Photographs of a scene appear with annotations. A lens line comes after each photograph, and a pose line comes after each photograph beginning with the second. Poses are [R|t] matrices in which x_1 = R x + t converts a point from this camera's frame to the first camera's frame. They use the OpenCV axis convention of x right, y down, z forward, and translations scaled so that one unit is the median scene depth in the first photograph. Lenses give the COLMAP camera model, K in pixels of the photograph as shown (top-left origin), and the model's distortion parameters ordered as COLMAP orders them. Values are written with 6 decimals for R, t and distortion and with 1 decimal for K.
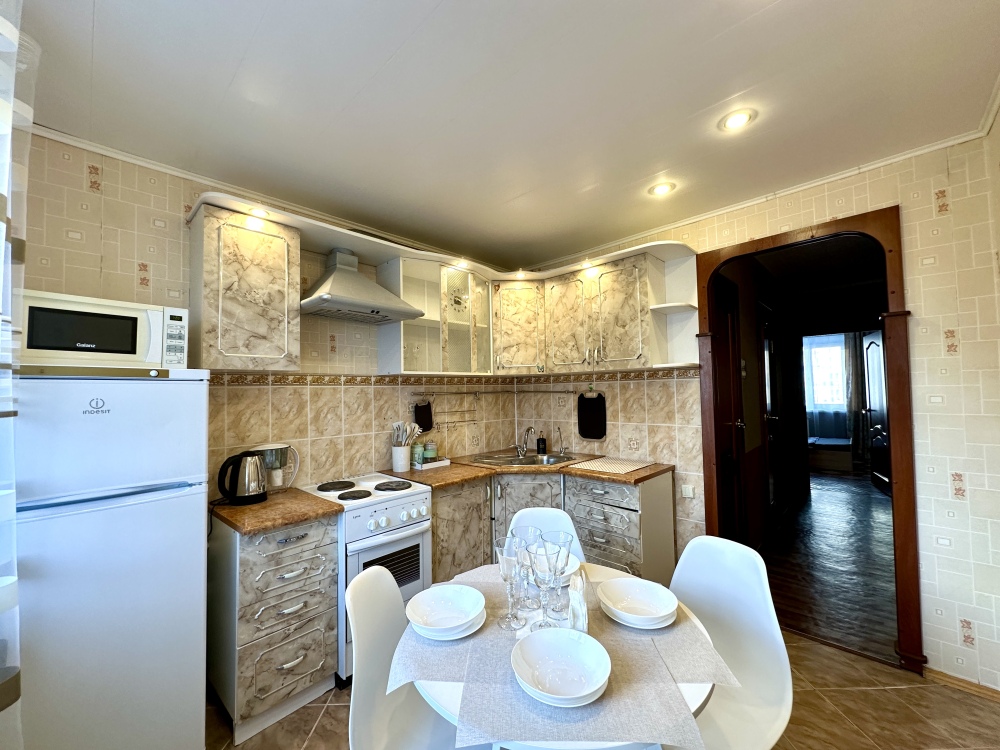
lens RADIAL K [[400.2, 0, 498.5], [0, 400.2, 377.1], [0, 0, 1]] dist [-0.003892, 0.001207]
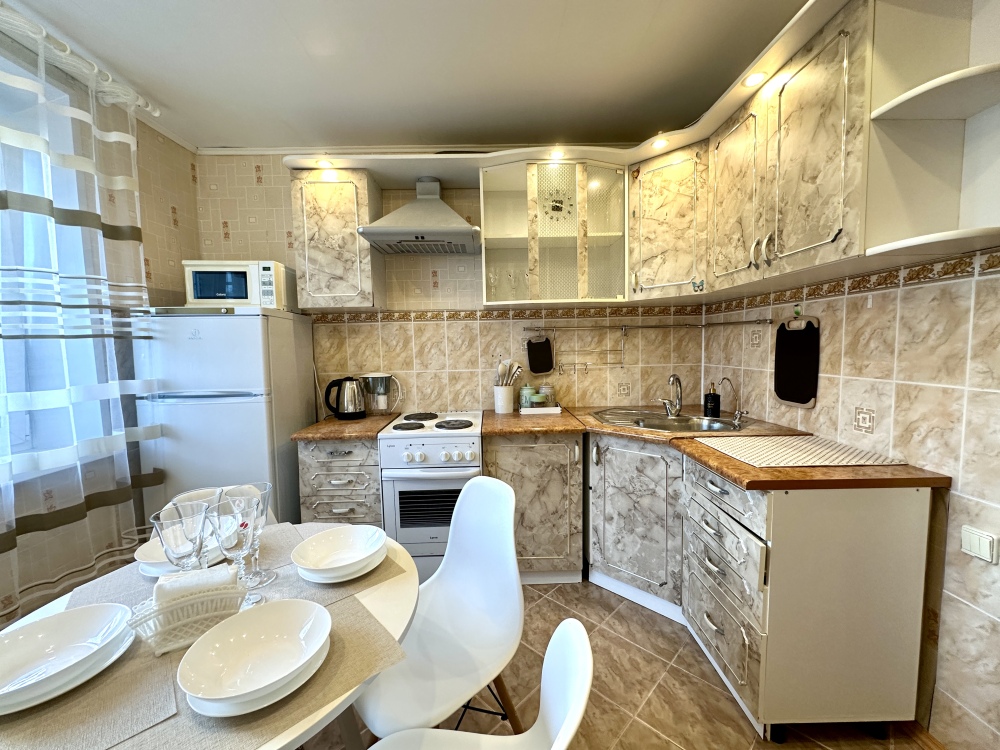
lens RADIAL K [[400.2, 0, 500.9], [0, 400.2, 376.5], [0, 0, 1]] dist [-0.003892, 0.001207]
pose [[0.703902, 0.060551, -0.707712, 0.407738], [0.032851, 0.992518, 0.117593, 0.043984], [0.709537, -0.106023, 0.696646, 0.366180]]
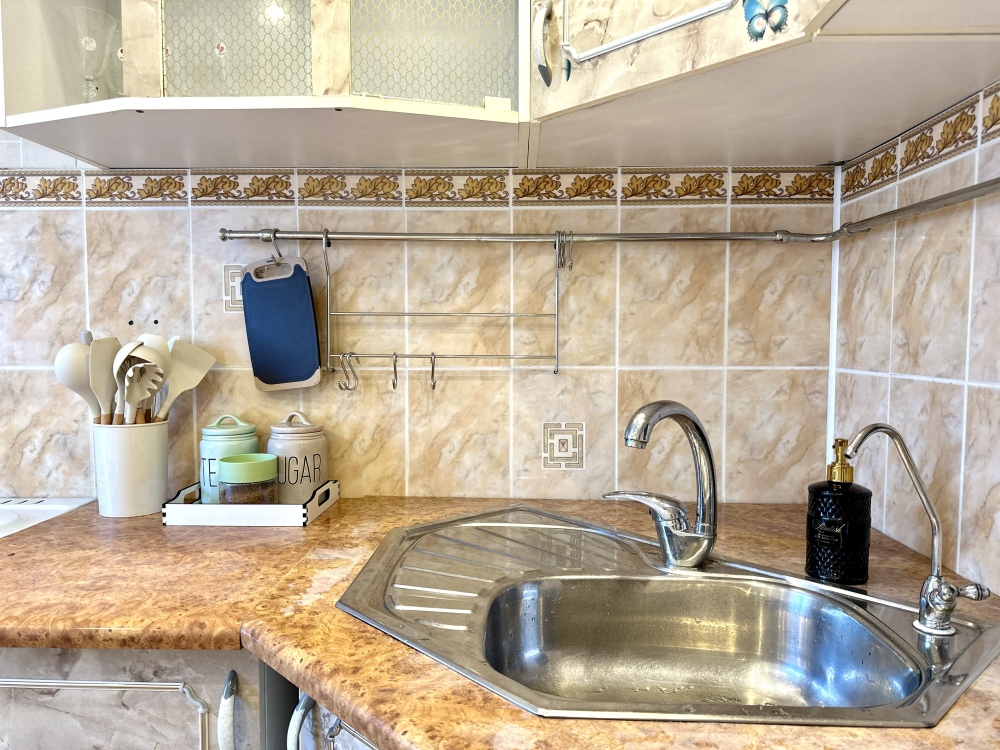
lens RADIAL K [[706.3, 0, 506.1], [0, 706.3, 380.8], [0, 0, 1]] dist [0.058353, -0.075165]
pose [[0.670391, 0.069412, -0.738754, 0.284792], [0.010245, 0.994654, 0.102754, 0.098786], [0.741937, -0.076454, 0.666096, 0.882341]]
